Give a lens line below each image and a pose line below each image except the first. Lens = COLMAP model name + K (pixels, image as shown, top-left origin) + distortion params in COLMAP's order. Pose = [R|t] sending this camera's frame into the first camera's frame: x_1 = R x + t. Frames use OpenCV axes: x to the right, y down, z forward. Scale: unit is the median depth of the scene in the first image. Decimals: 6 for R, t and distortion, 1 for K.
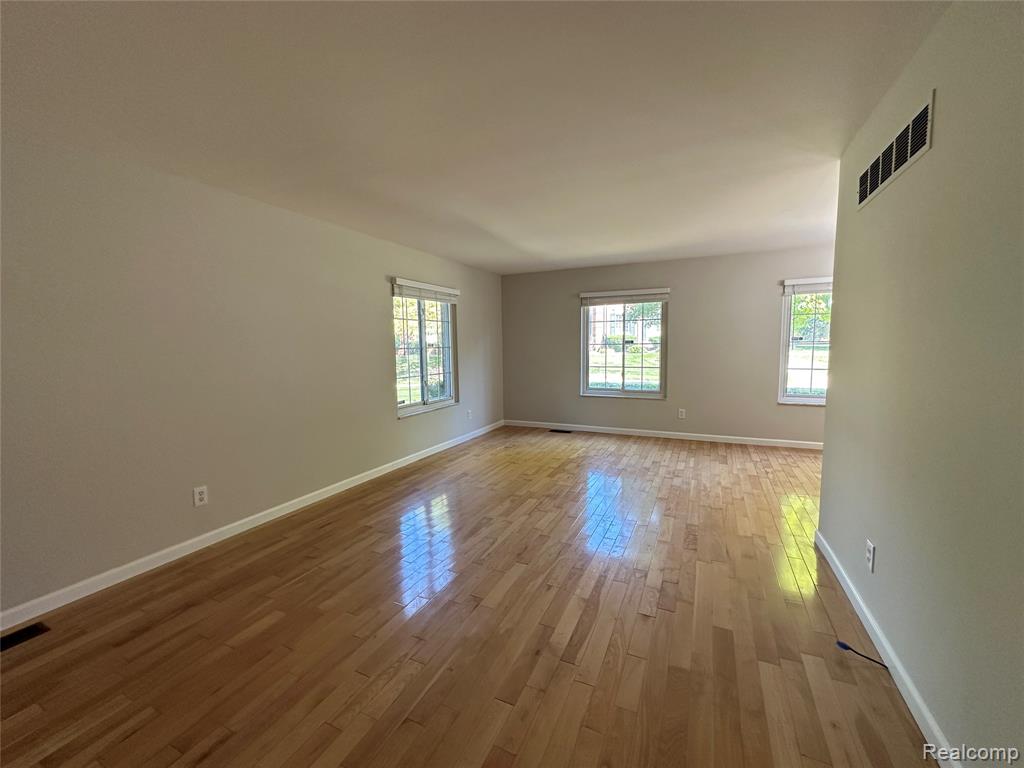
lens RADIAL K [[409.8, 0, 512.0], [0, 409.8, 384.0], [0, 0, 1]] dist [-0.006144, 0.001337]
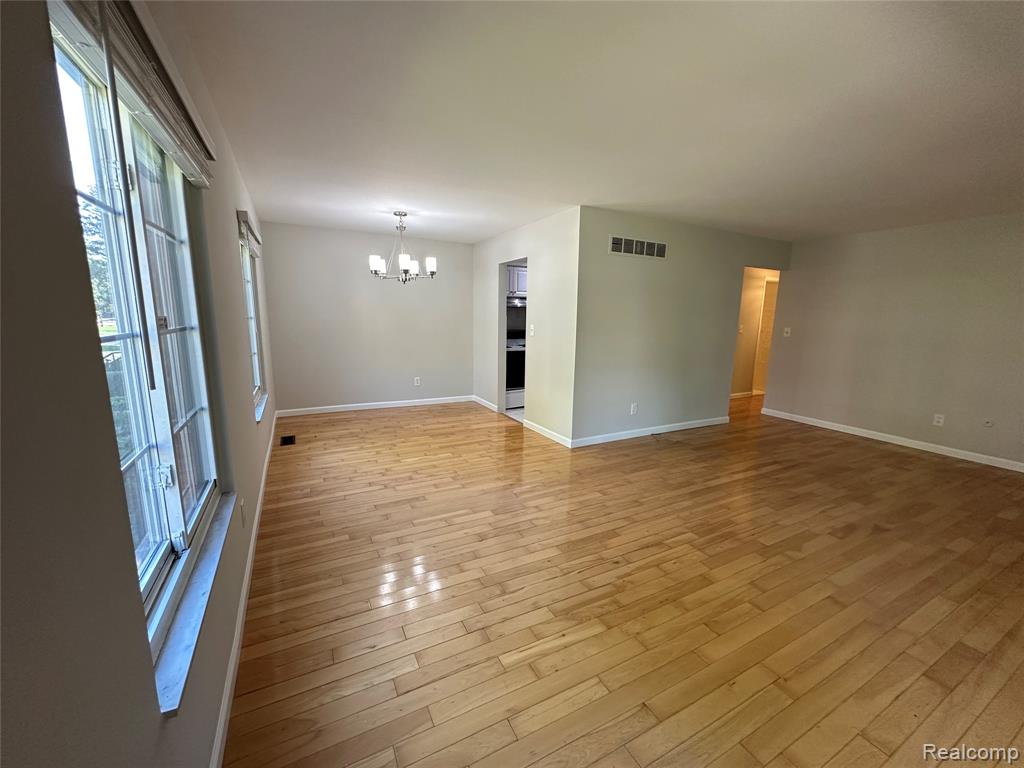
lens RADIAL K [[409.8, 0, 512.0], [0, 409.8, 384.0], [0, 0, 1]] dist [-0.006144, 0.001337]
pose [[-0.800082, -0.102204, 0.591120, 0.006104], [0.051259, 0.970129, 0.237114, -0.142595], [-0.597696, 0.220011, -0.770944, 1.331852]]
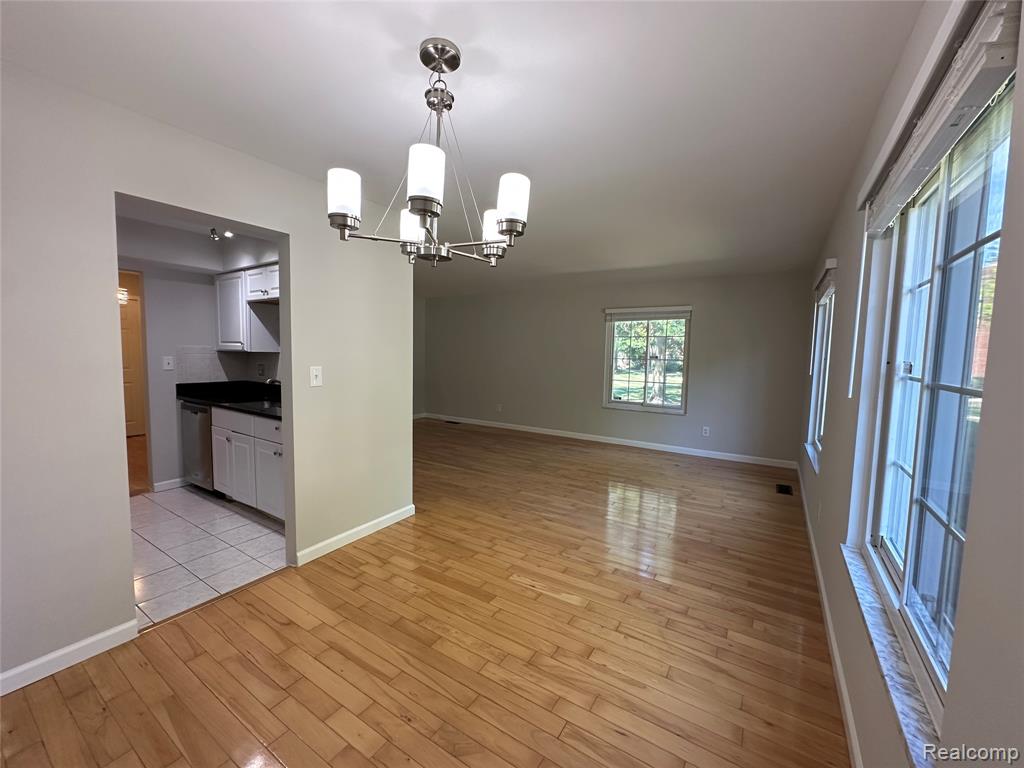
lens RADIAL K [[409.8, 0, 512.0], [0, 409.8, 384.0], [0, 0, 1]] dist [-0.006144, 0.001337]
pose [[-0.128275, 0.089246, -0.987715, 1.110516], [-0.111962, 0.988272, 0.103837, -0.104234], [0.985398, 0.123906, -0.116779, 0.806110]]
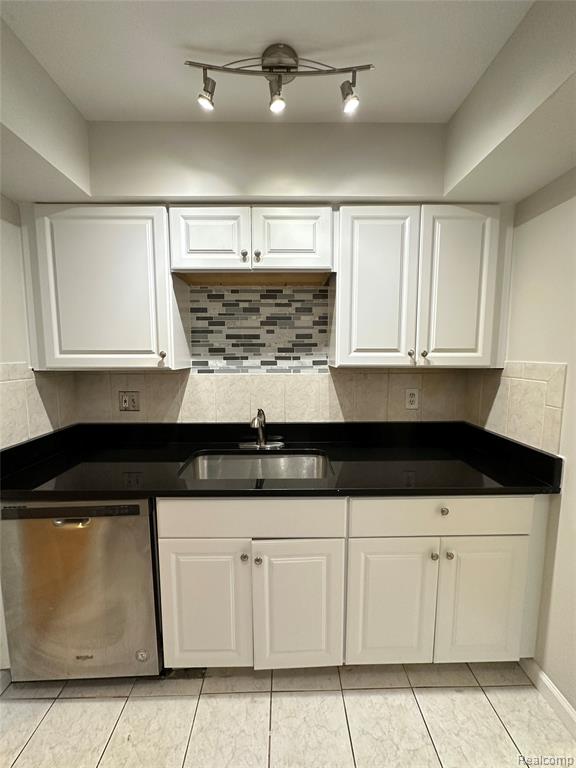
lens RADIAL K [[307.4, 0, 288.8], [0, 307.4, 384.1], [0, 0, 1]] dist [-0.006144, 0.001337]
pose [[0.444505, 0.105607, -0.889530, 0.689967], [-0.089244, 0.993307, 0.073331, -0.042268], [0.891320, 0.046789, 0.450954, 0.132630]]
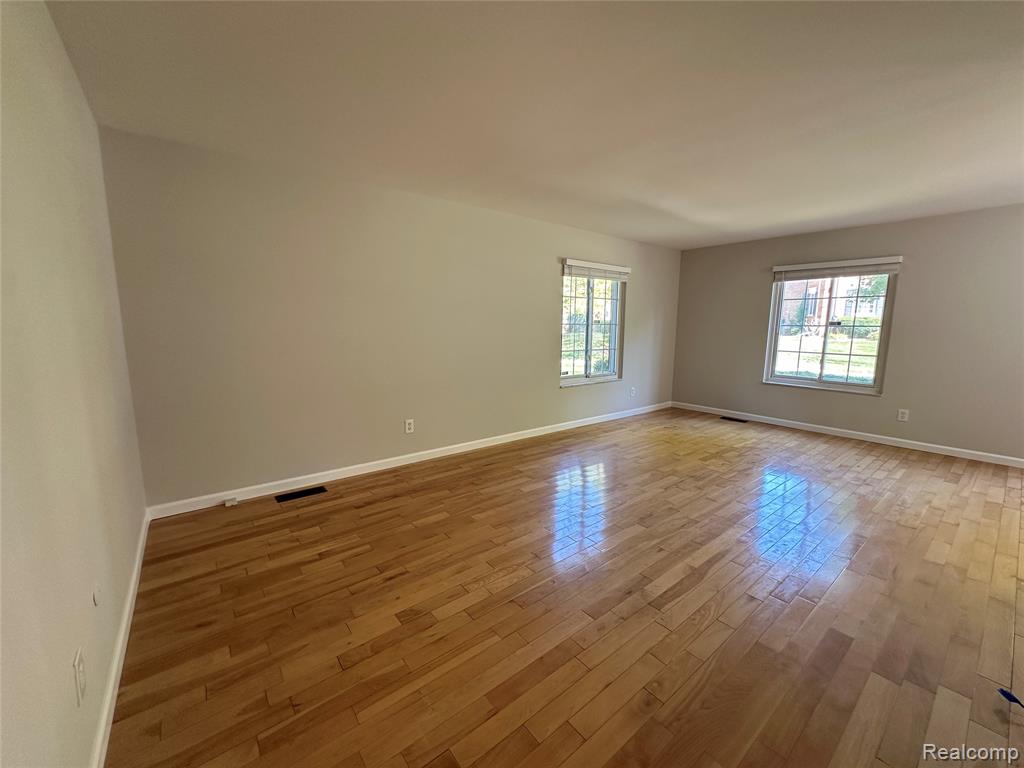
lens RADIAL K [[409.8, 0, 512.0], [0, 409.8, 384.0], [0, 0, 1]] dist [-0.006144, 0.001337]
pose [[0.898468, 0.087078, -0.430317, 0.078616], [-0.065039, 0.995718, 0.065695, 0.010546], [0.434195, -0.031038, 0.900284, -0.054958]]
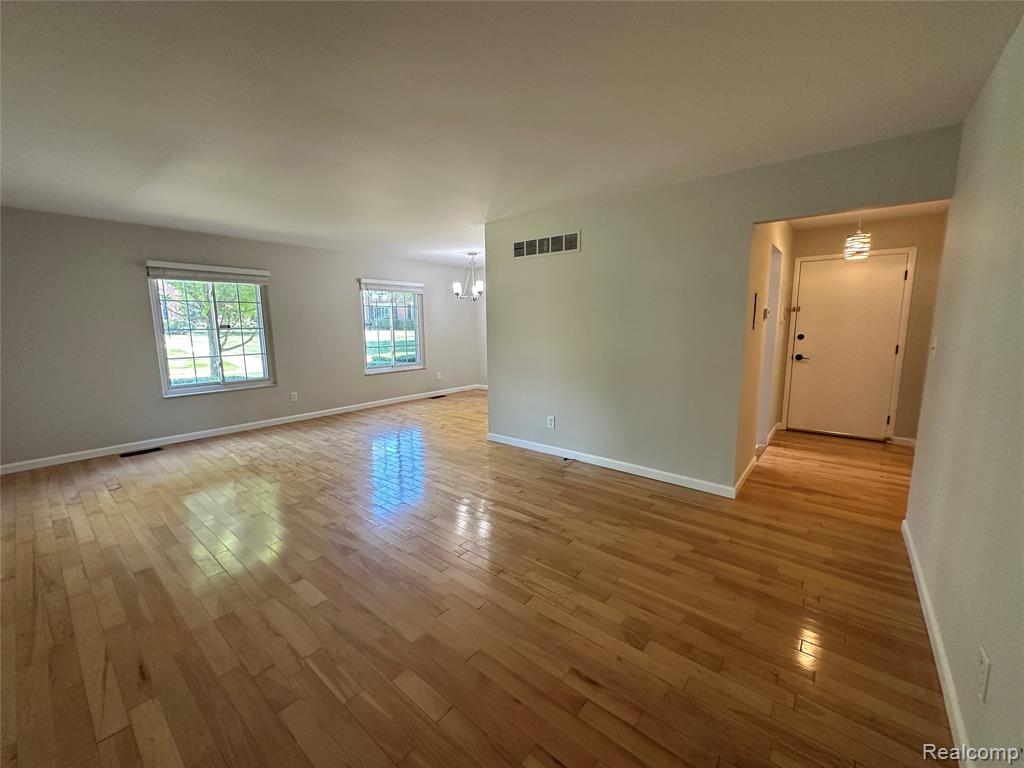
lens RADIAL K [[409.8, 0, 512.0], [0, 409.8, 384.0], [0, 0, 1]] dist [-0.006144, 0.001337]
pose [[0.242588, -0.131629, 0.961158, -0.522400], [0.097893, 0.989017, 0.110737, -0.023231], [-0.965178, 0.067227, 0.252809, 0.248591]]
